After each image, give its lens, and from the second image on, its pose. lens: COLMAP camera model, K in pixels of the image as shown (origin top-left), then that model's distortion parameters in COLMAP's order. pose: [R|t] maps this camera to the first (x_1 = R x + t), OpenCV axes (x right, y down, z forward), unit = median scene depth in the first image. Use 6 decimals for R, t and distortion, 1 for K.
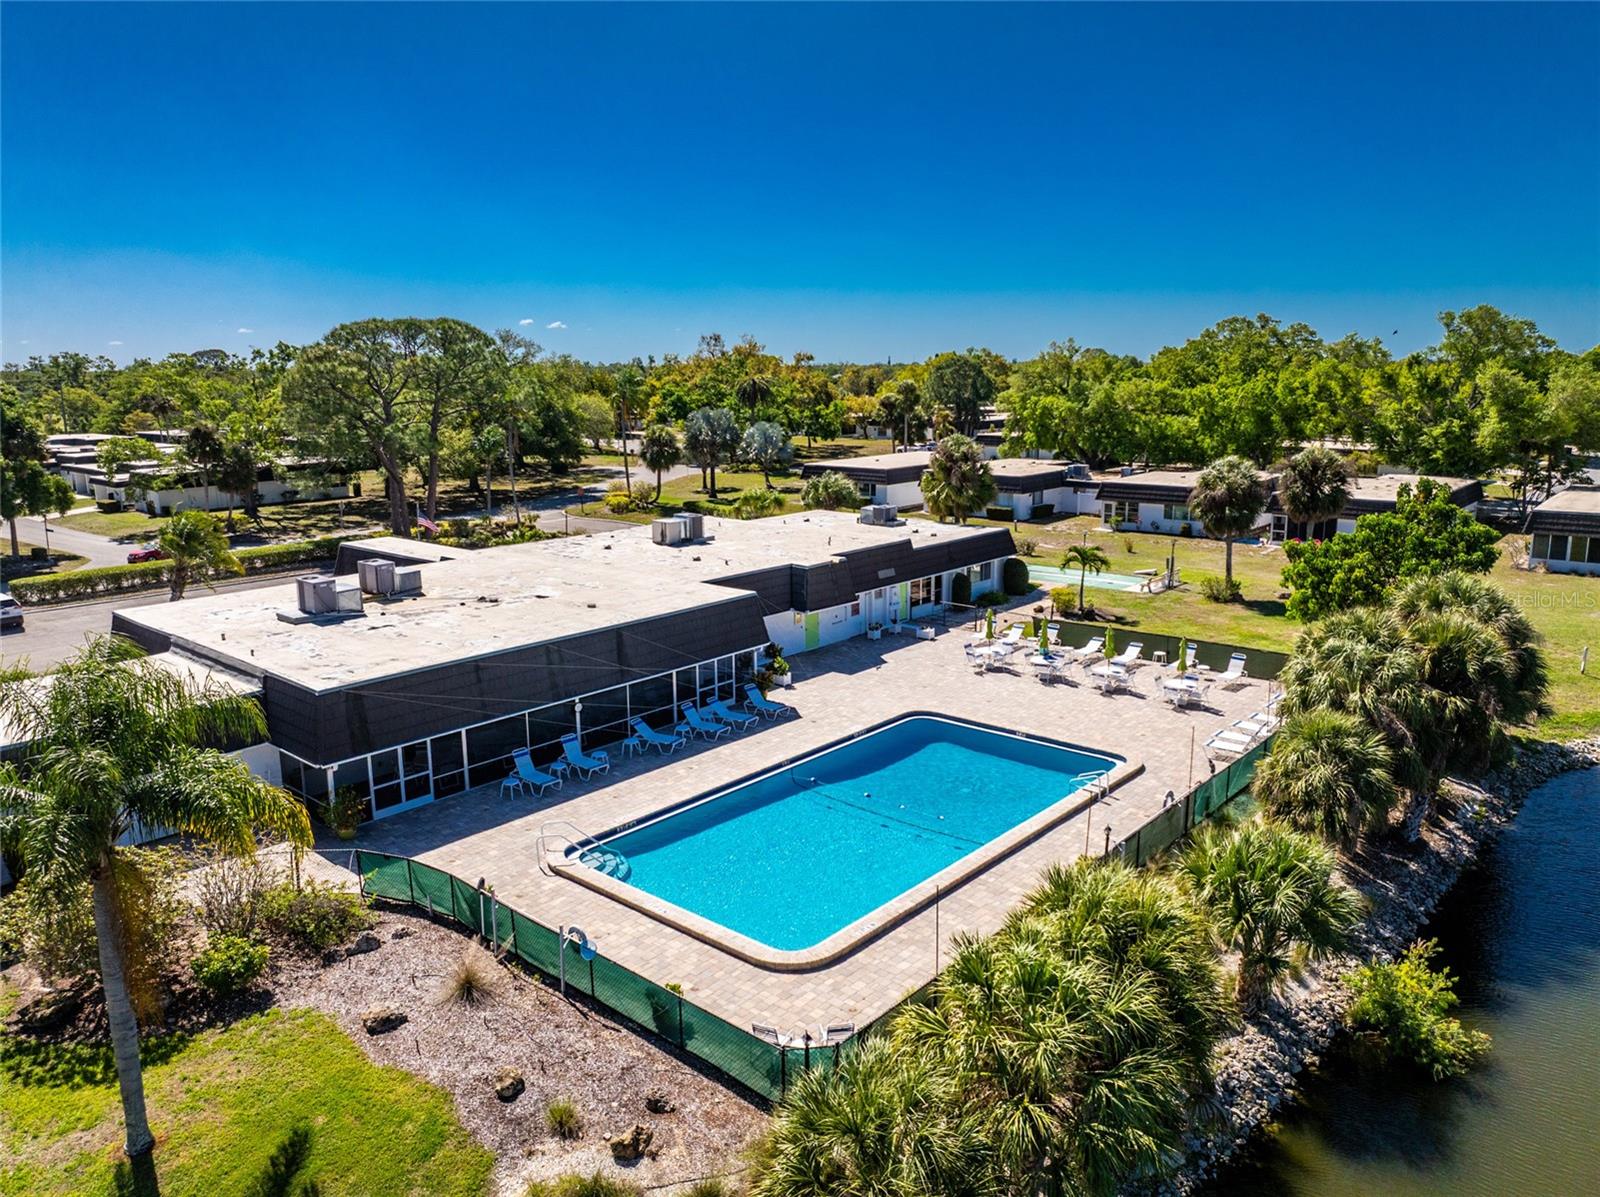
lens RADIAL K [[1125.6, 0, 799.5], [0, 1125.6, 597.1], [0, 0, 1]] dist [-0.040414, 0.006530]
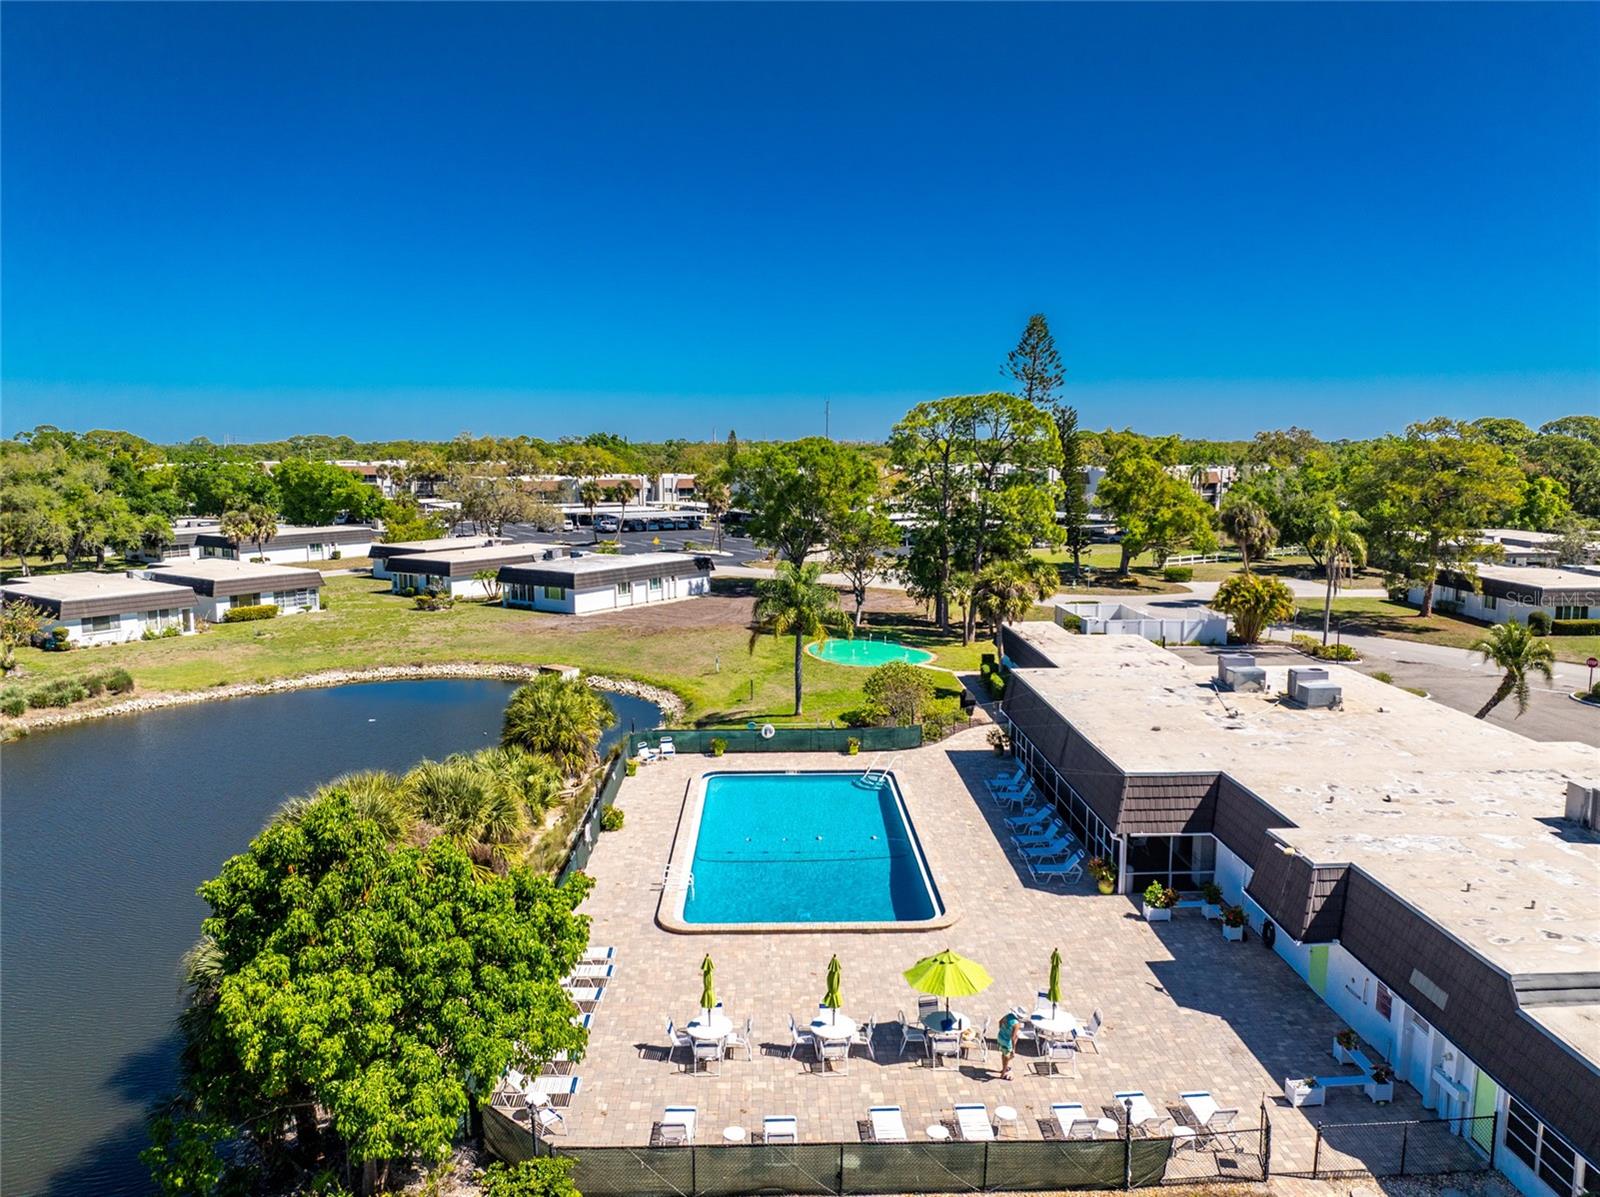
lens RADIAL K [[1124.4, 0, 800.0], [0, 1124.4, 598.5], [0, 0, 1]] dist [-0.030142, -0.012236]
pose [[-0.734040, 0.100221, -0.671670, 0.671186], [-0.129727, 0.950144, 0.283545, -0.324449], [0.666600, 0.295268, -0.684442, 1.328255]]
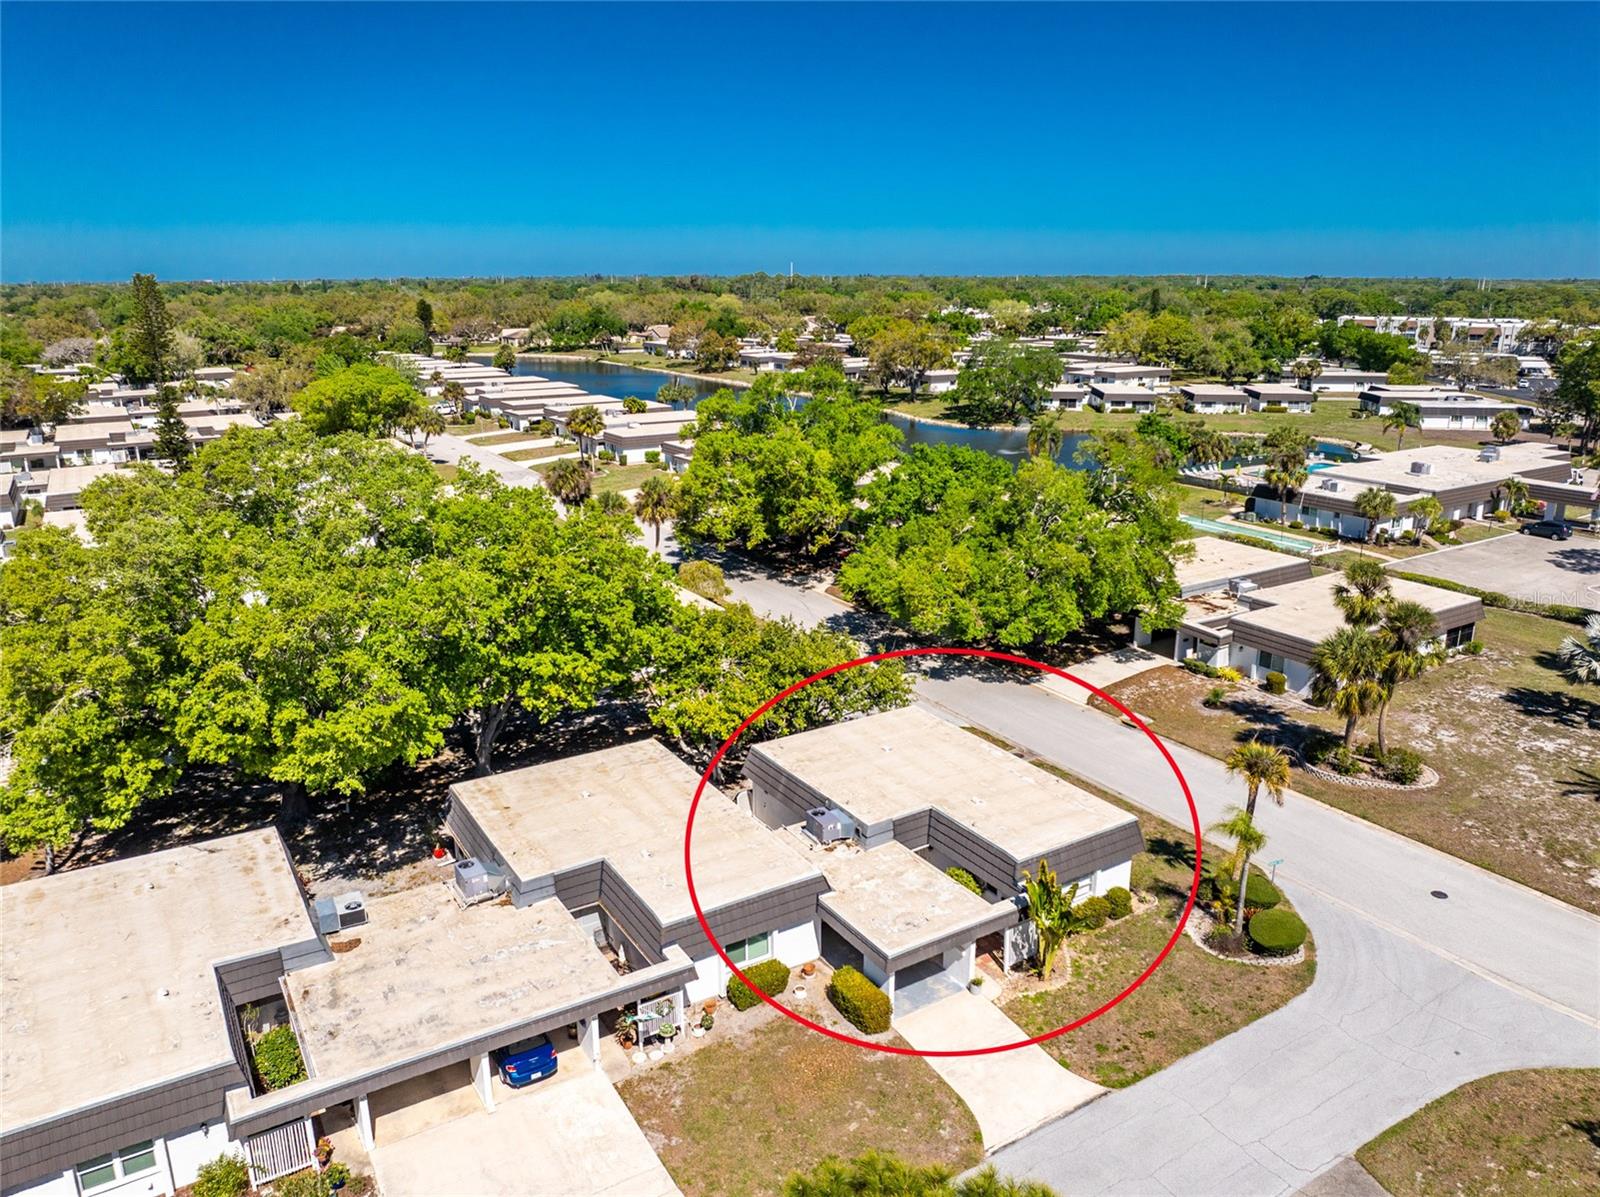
lens RADIAL K [[1124.4, 0, 800.0], [0, 1124.4, 598.5], [0, 0, 1]] dist [-0.030142, -0.012236]
pose [[-0.955303, -0.069330, 0.287384, 0.520350], [0.071802, 0.888591, 0.453046, -1.132315], [-0.286776, 0.453431, -0.843895, 4.106194]]
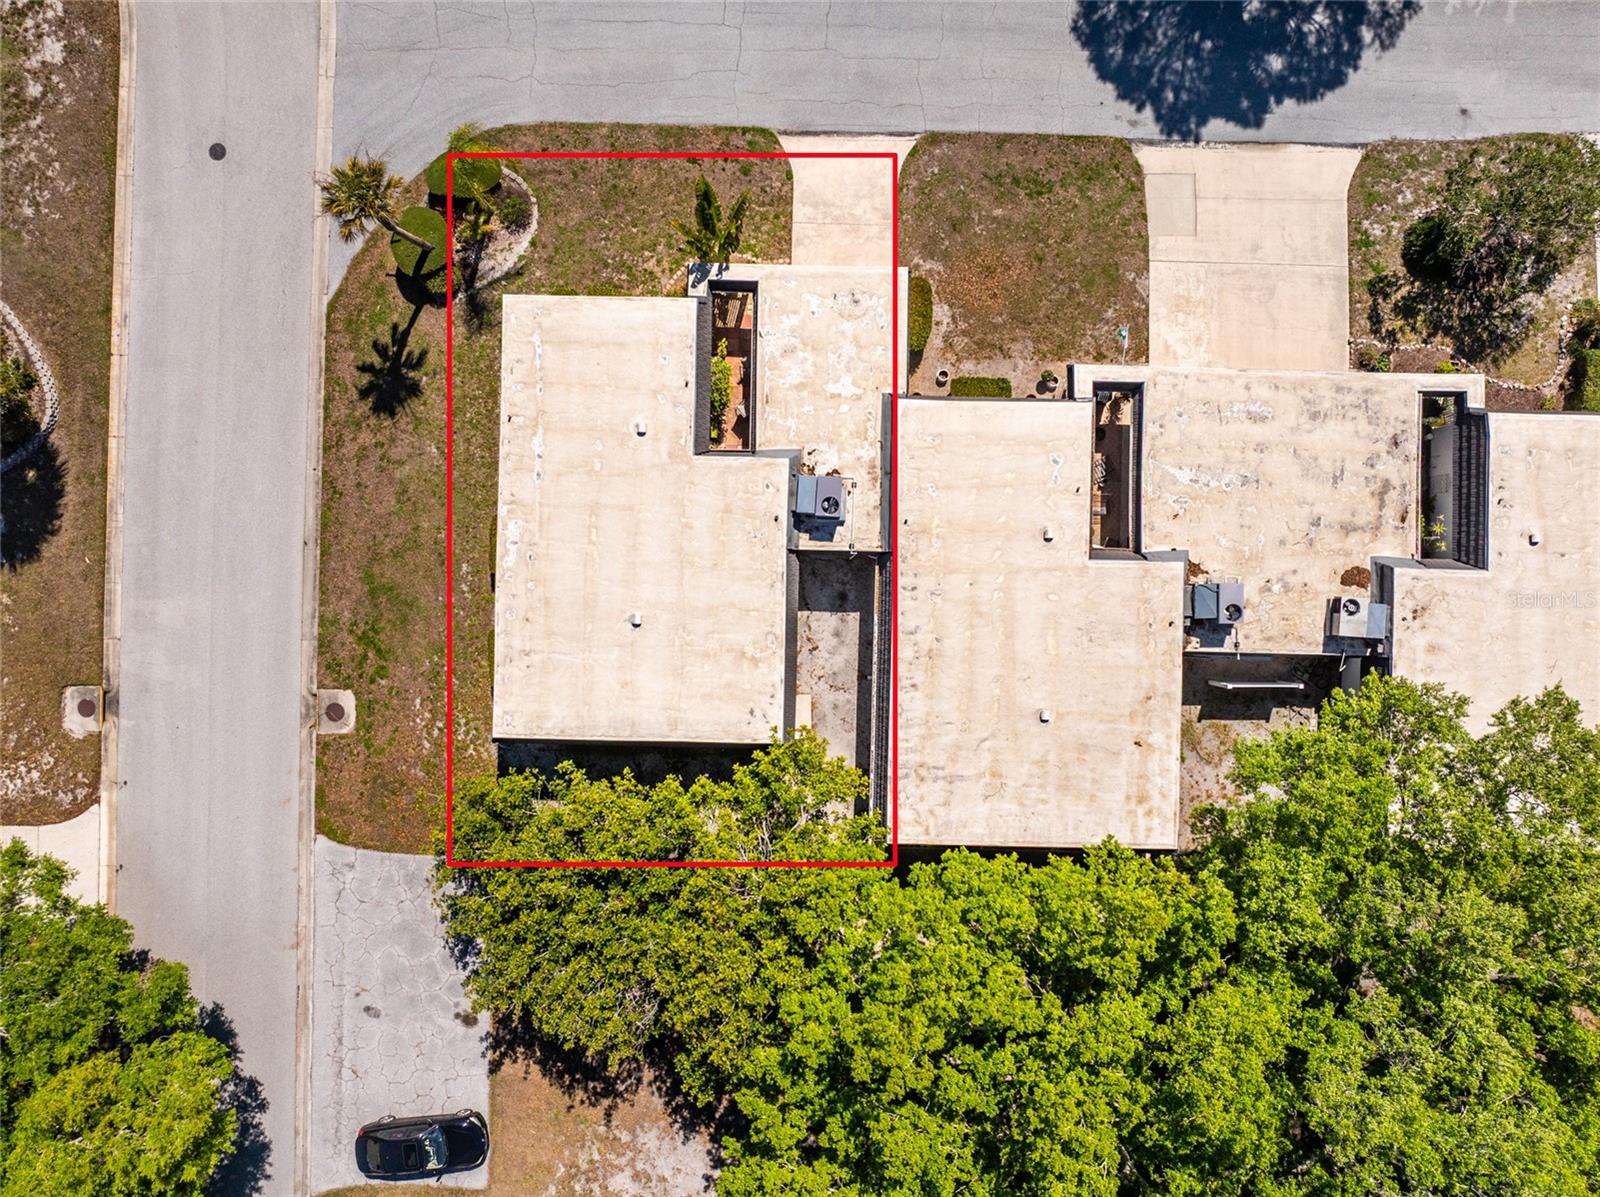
lens RADIAL K [[1124.4, 0, 800.0], [0, 1124.4, 598.5], [0, 0, 1]] dist [-0.030142, -0.012236]
pose [[0.636483, 0.771263, 0.006551, 0.816064], [-0.160247, 0.123926, 0.979267, -1.295728], [0.754460, -0.624337, 0.202469, 3.106928]]
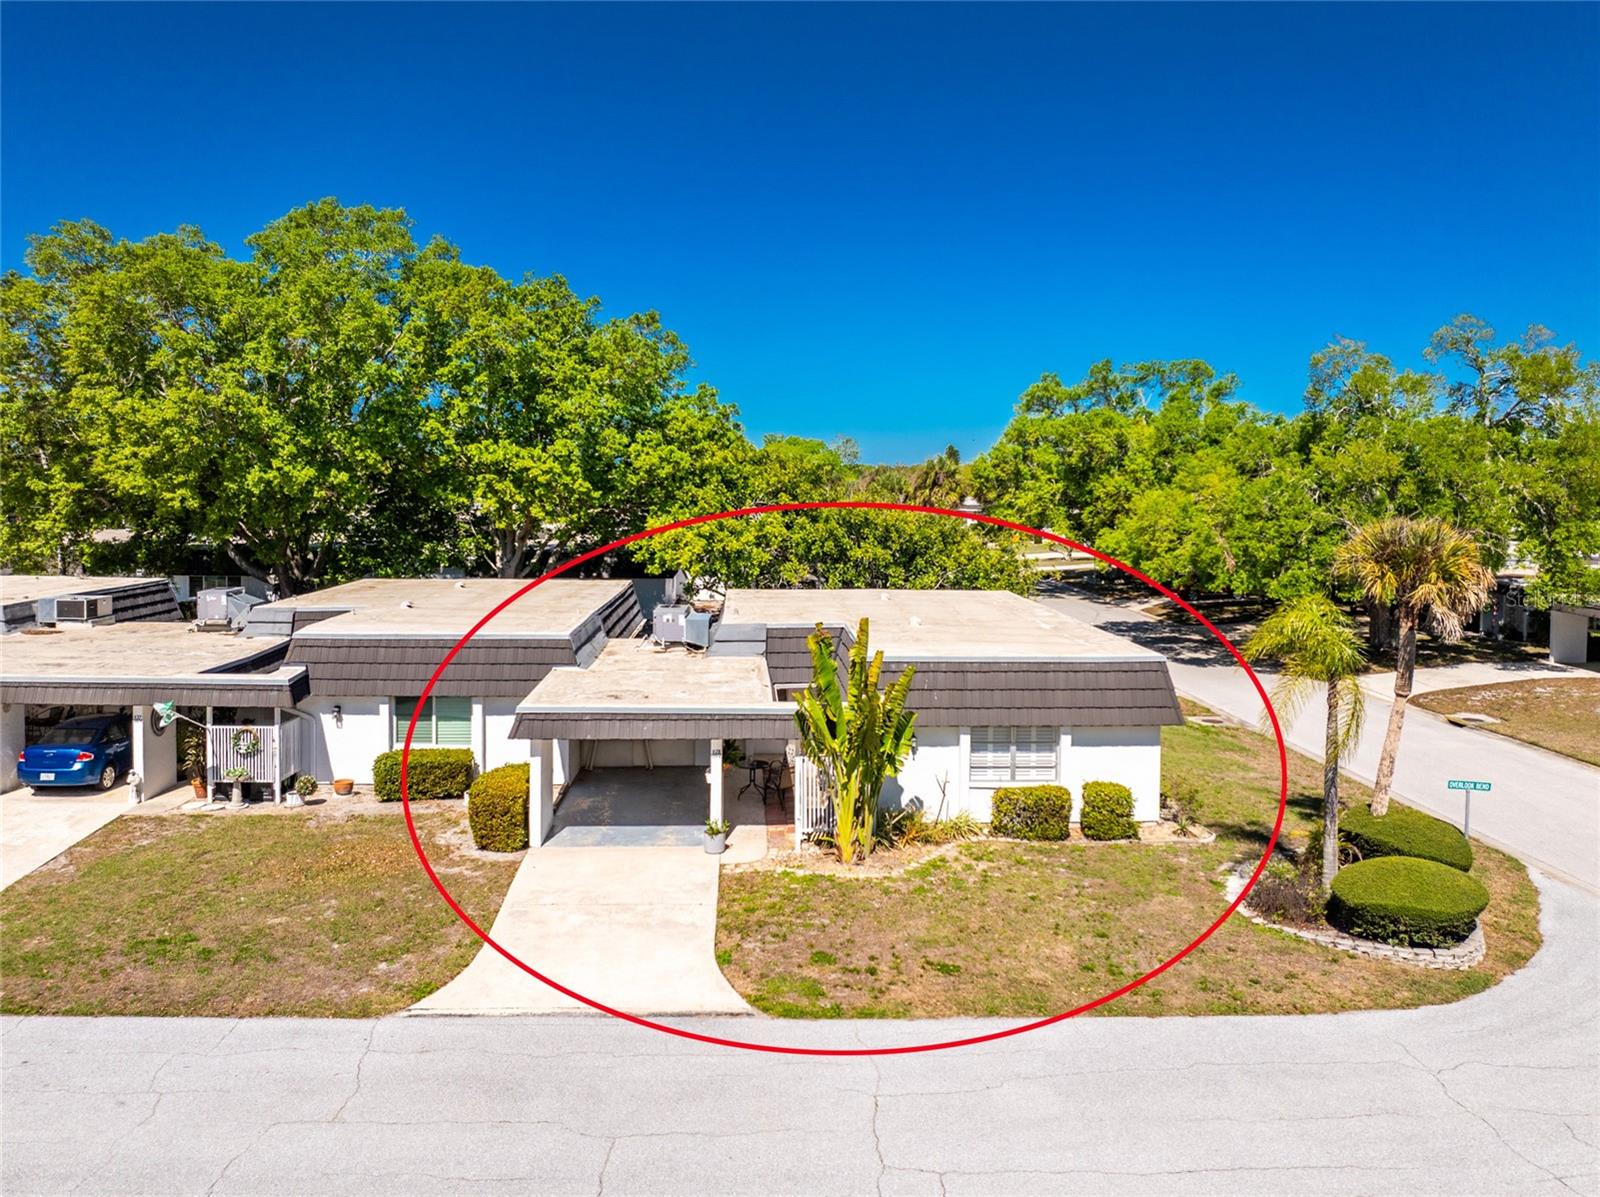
lens RADIAL K [[1151.9, 0, 793.8], [0, 1151.9, 525.3], [0, 0, 1]] dist [-0.037532, 0.002339]
pose [[-0.685385, -0.024808, 0.727758, 0.230307], [0.144083, 0.975040, 0.168930, -0.653404], [-0.713784, 0.220640, -0.664703, 3.729106]]
